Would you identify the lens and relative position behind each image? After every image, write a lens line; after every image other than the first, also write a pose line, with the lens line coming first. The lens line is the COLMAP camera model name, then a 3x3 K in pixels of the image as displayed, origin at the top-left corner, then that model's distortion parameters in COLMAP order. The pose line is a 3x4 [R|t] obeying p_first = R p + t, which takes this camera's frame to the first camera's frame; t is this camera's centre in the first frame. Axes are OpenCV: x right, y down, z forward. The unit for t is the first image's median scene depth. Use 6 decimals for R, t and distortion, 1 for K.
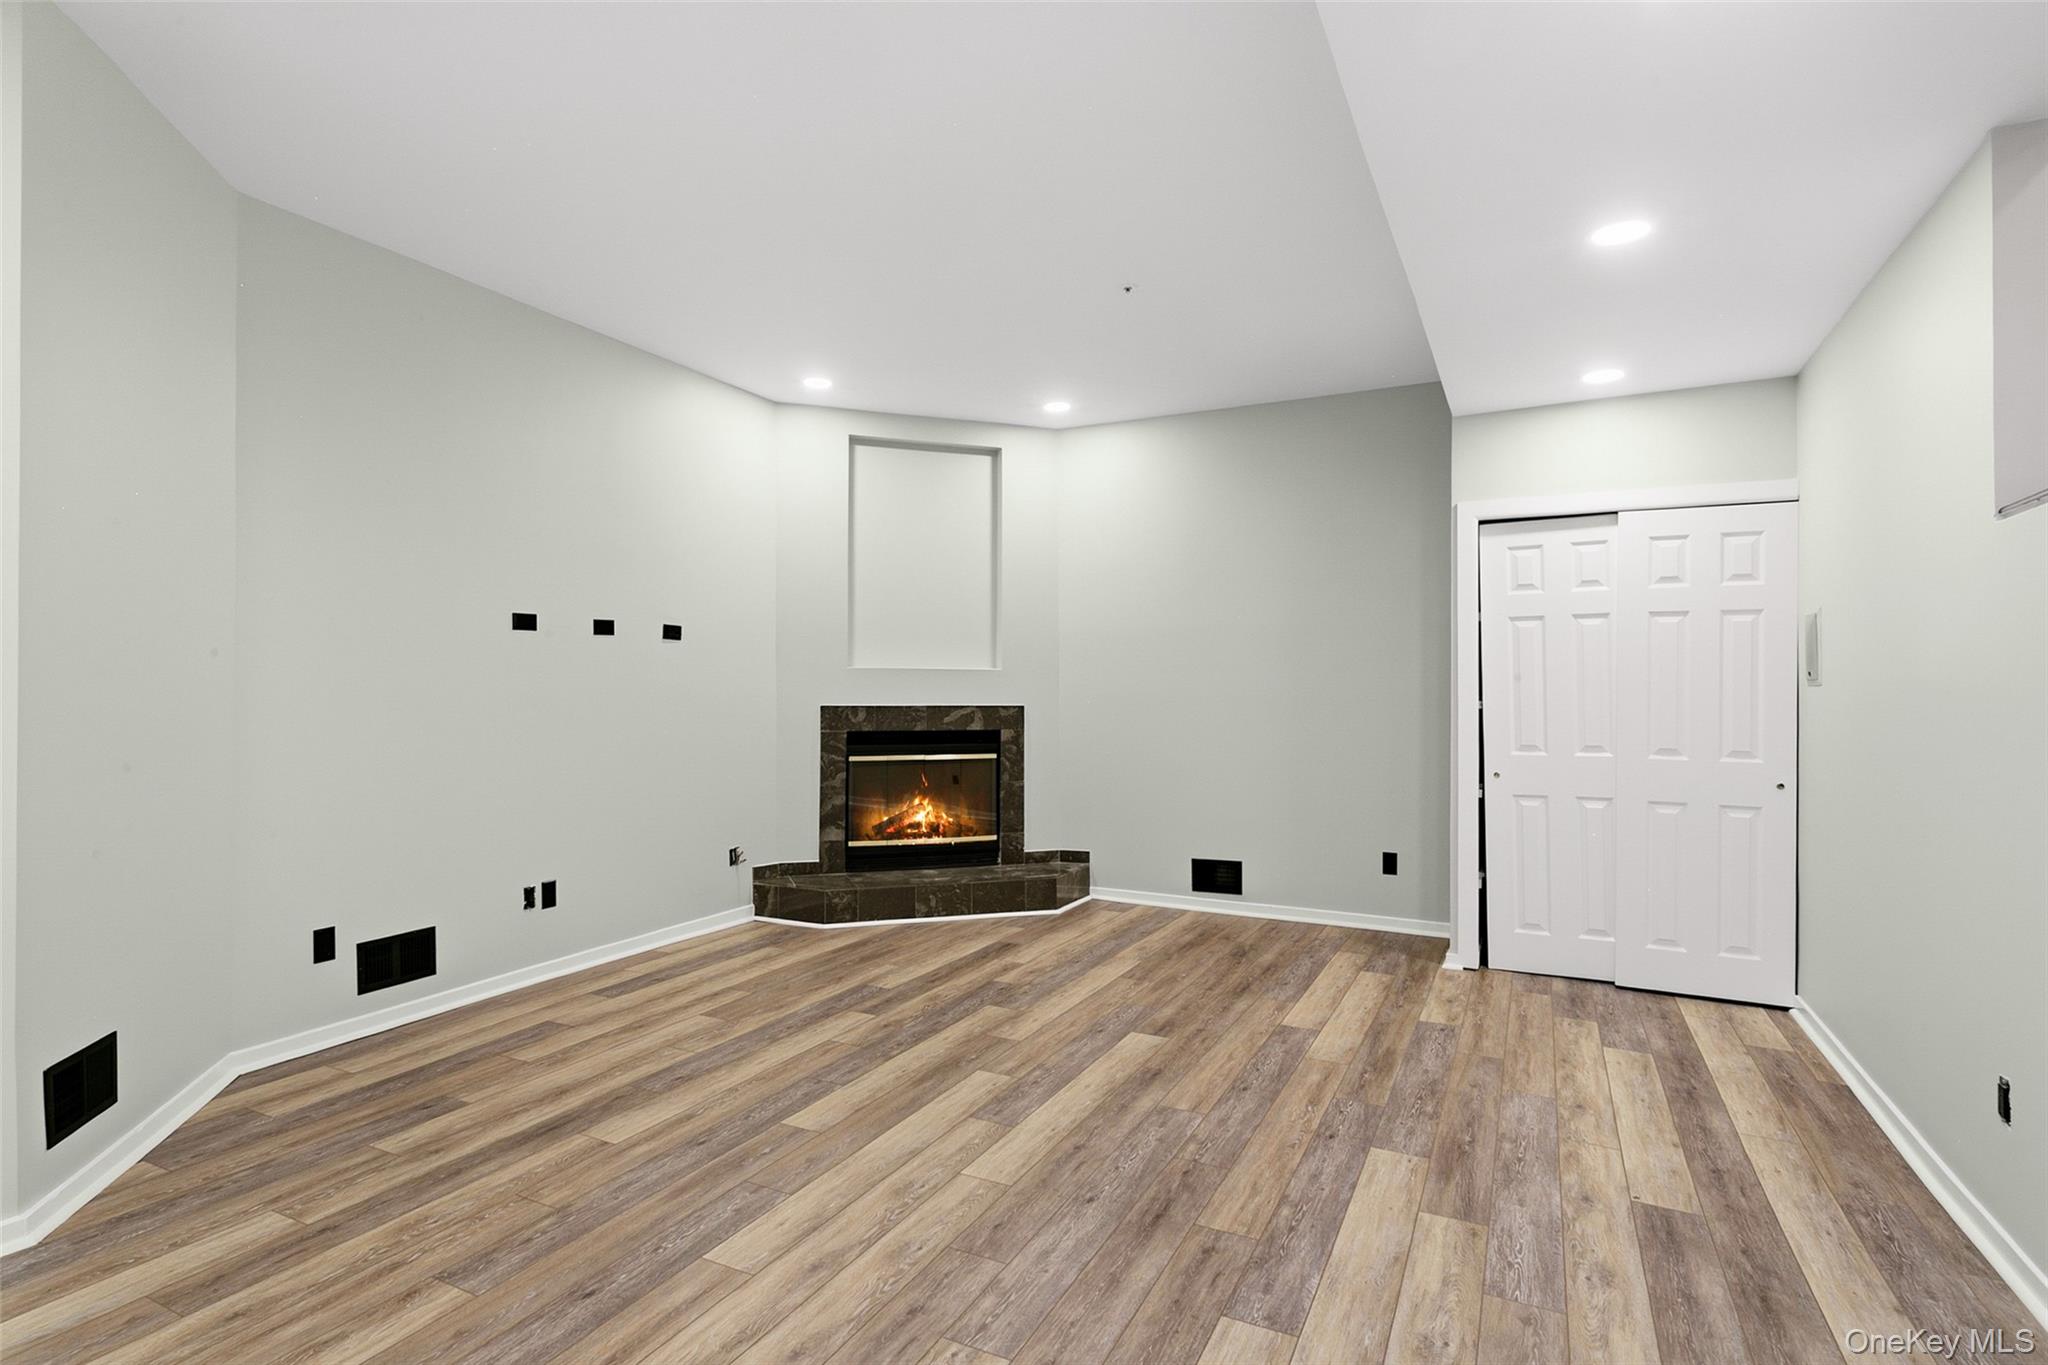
lens RADIAL K [[1010.6, 0, 1019.4], [0, 1010.6, 674.2], [0, 0, 1]] dist [-0.004777, 0.004441]
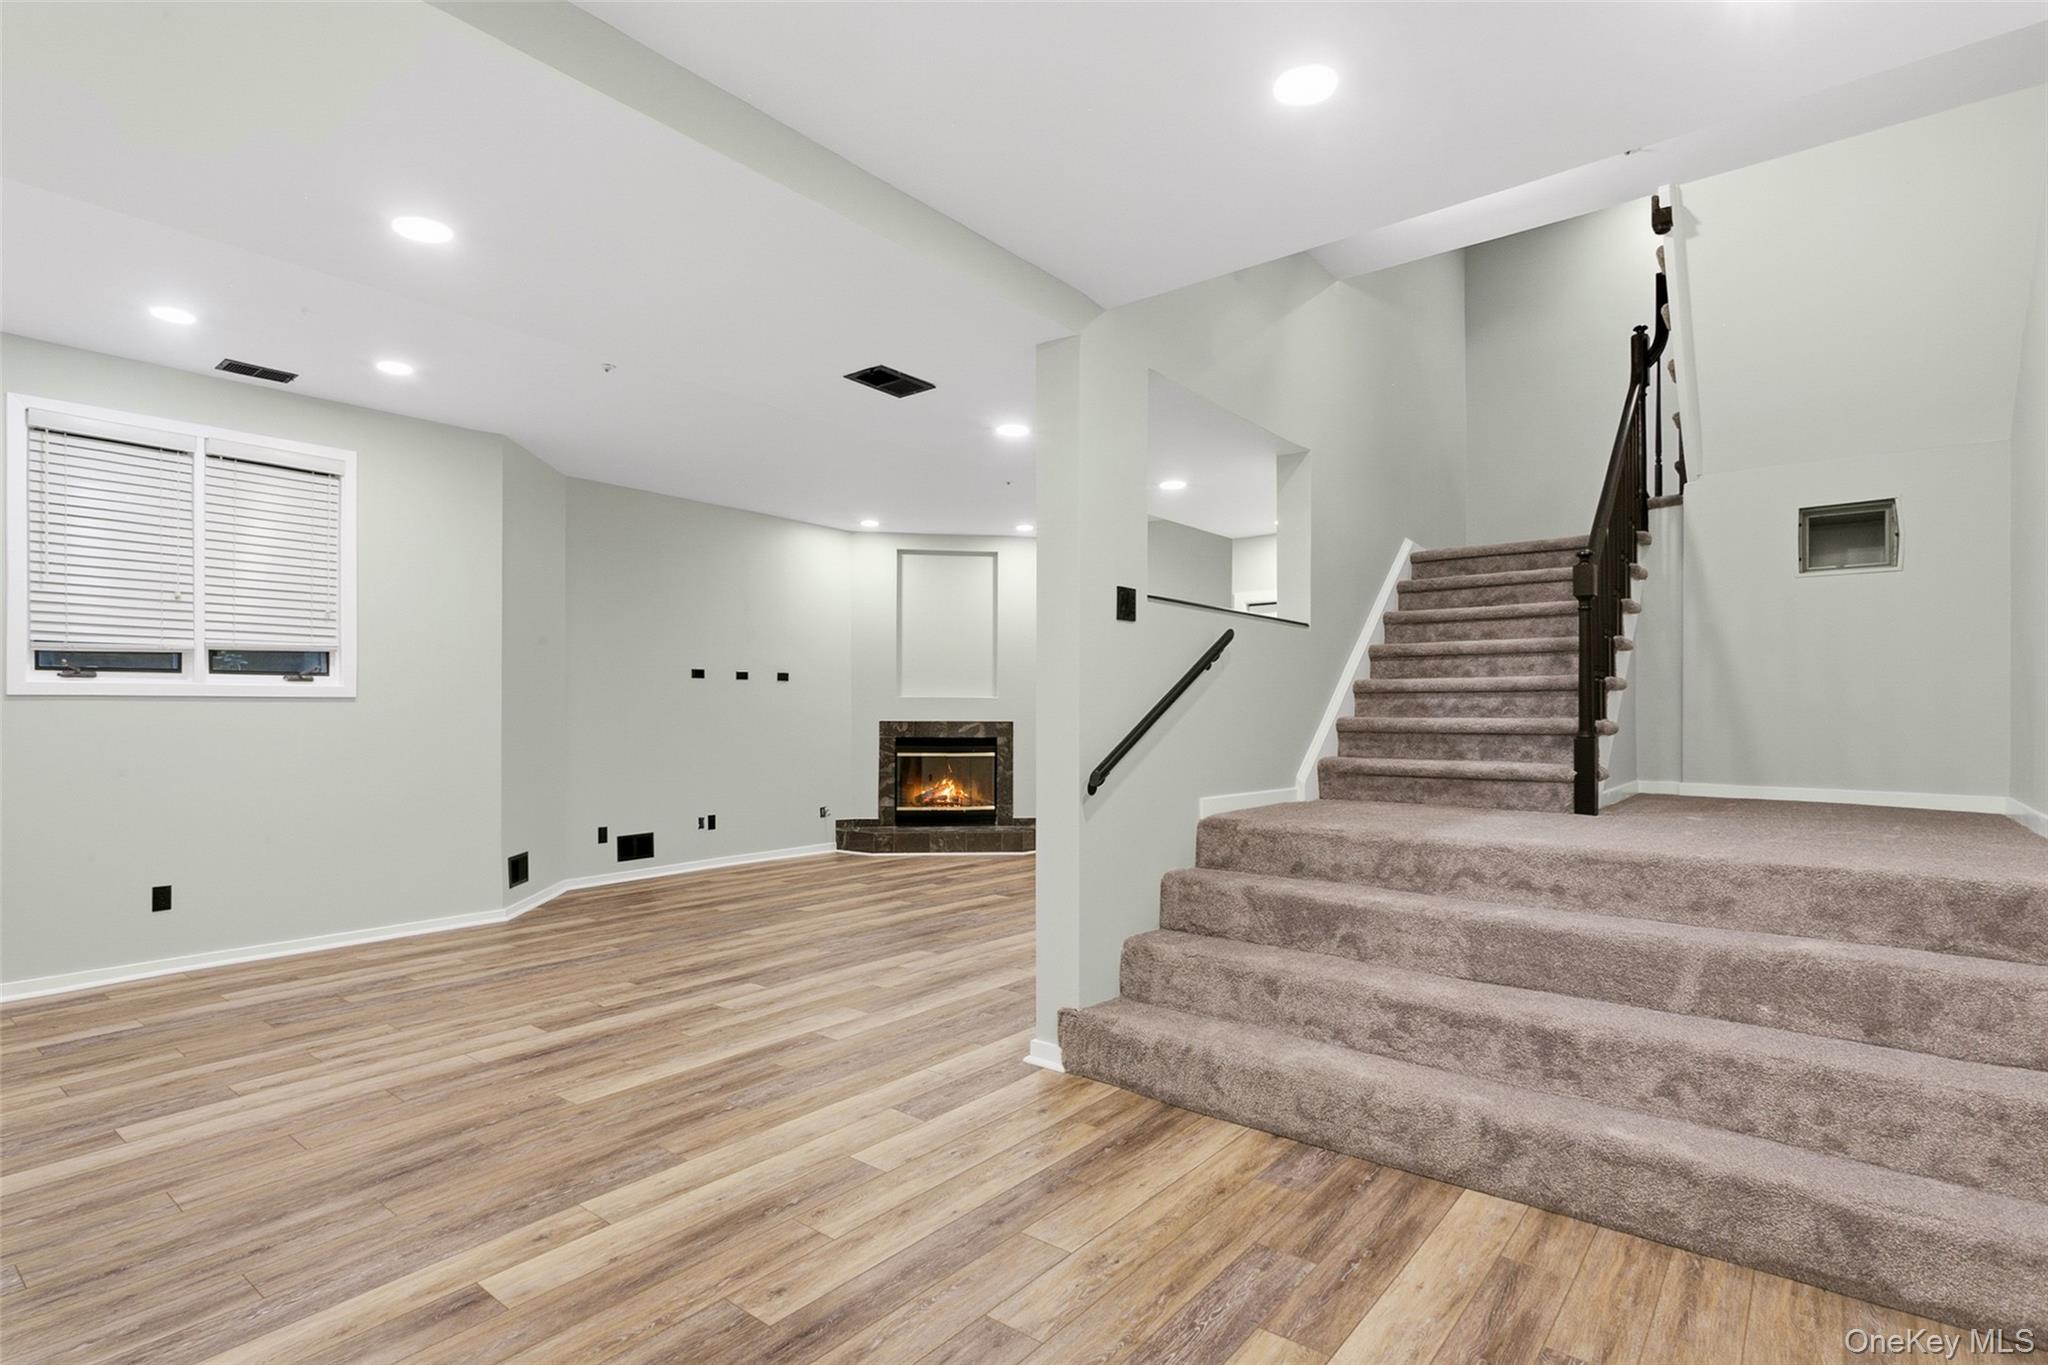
lens RADIAL K [[1002.2, 0, 1009.5], [0, 1002.2, 694.9], [0, 0, 1]] dist [-0.003904, -0.000570]
pose [[0.978147, -0.005577, -0.207840, 0.334718], [0.004557, 0.999975, -0.005388, -0.000349], [0.207864, 0.004323, 0.978148, -0.504849]]
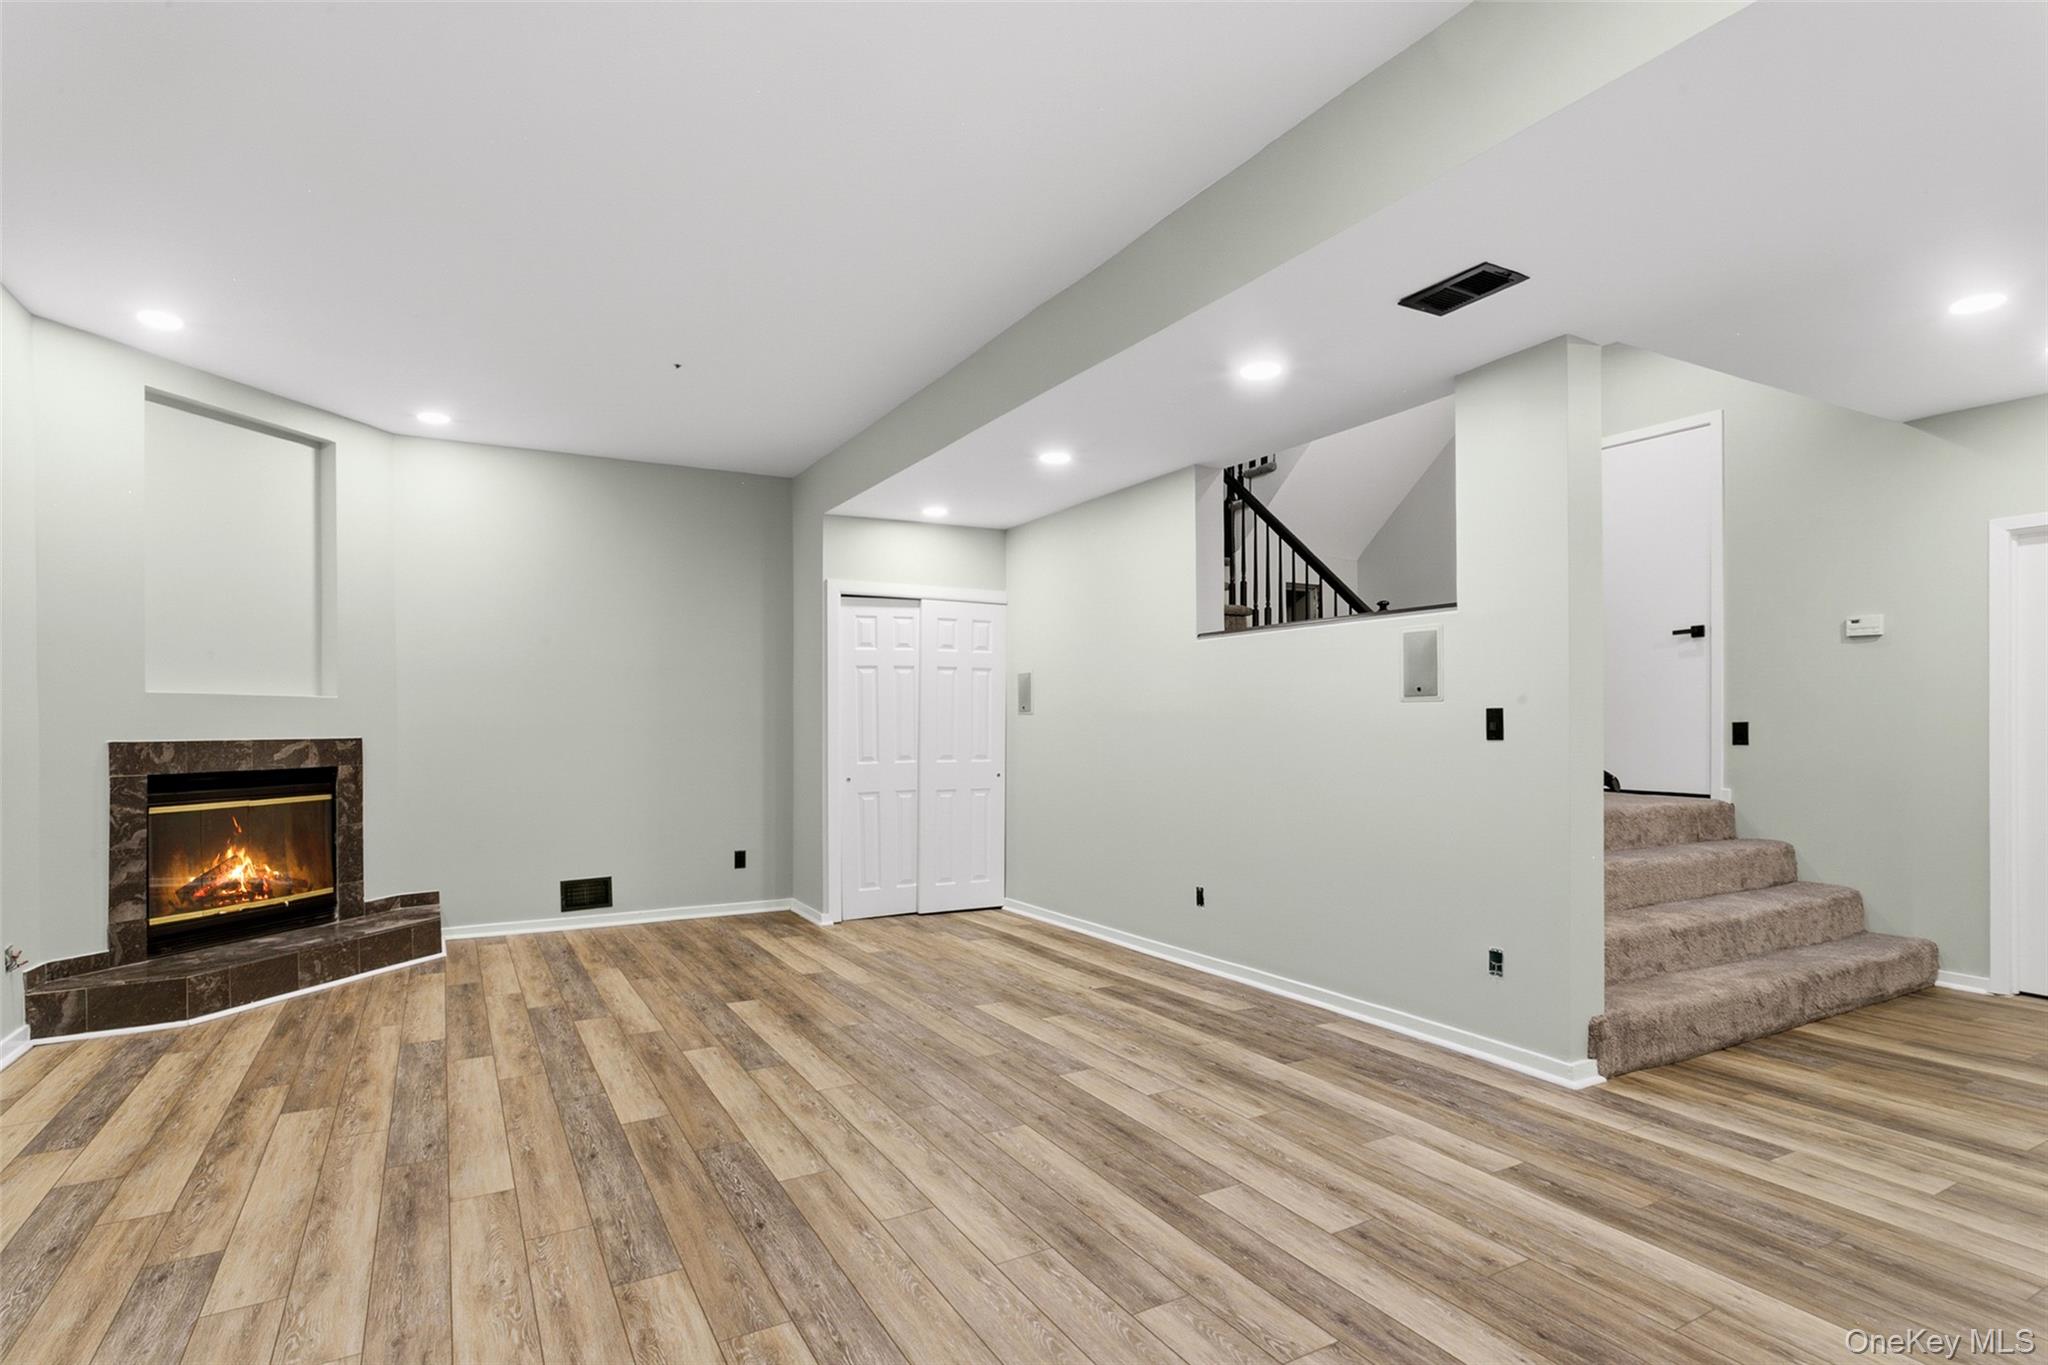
lens RADIAL K [[1013.6, 0, 1001.1], [0, 1013.6, 722.9], [0, 0, 1]] dist [-0.002922, 0.002390]
pose [[0.563446, -0.005927, 0.826132, -0.445812], [-0.007431, 0.999897, 0.012242, 0.002836], [-0.826119, -0.013037, 0.563344, 0.036929]]
